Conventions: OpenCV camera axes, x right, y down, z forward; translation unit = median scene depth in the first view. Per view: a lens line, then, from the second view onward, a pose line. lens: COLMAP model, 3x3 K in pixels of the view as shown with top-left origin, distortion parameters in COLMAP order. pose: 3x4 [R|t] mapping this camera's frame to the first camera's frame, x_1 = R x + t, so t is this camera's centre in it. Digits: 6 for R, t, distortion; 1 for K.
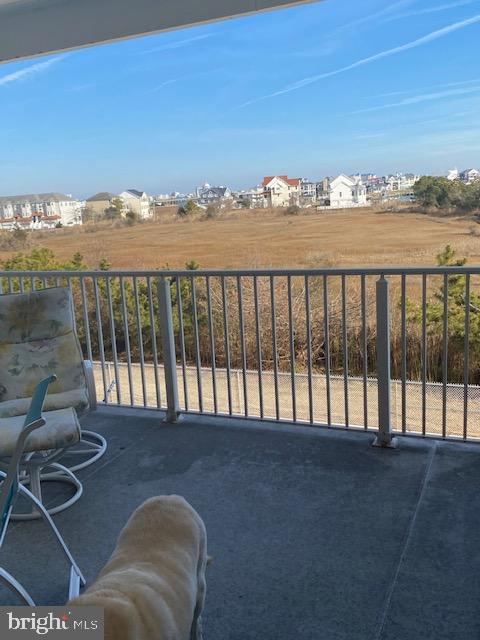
lens RADIAL K [[614.5, 0, 240.9], [0, 614.5, 325.9], [0, 0, 1]] dist [0.000324, 0.000000]
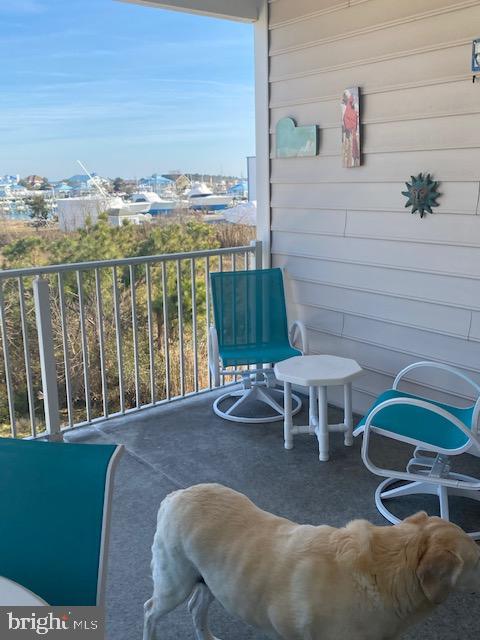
lens RADIAL K [[614.5, 0, 240.6], [0, 614.5, 320.4], [0, 0, 1]] dist [0.000324, 0.000000]
pose [[0.454747, -0.141116, 0.879370, -0.833941], [0.178857, 0.981722, 0.065048, -0.028971], [-0.872477, 0.127701, 0.471675, 0.419038]]
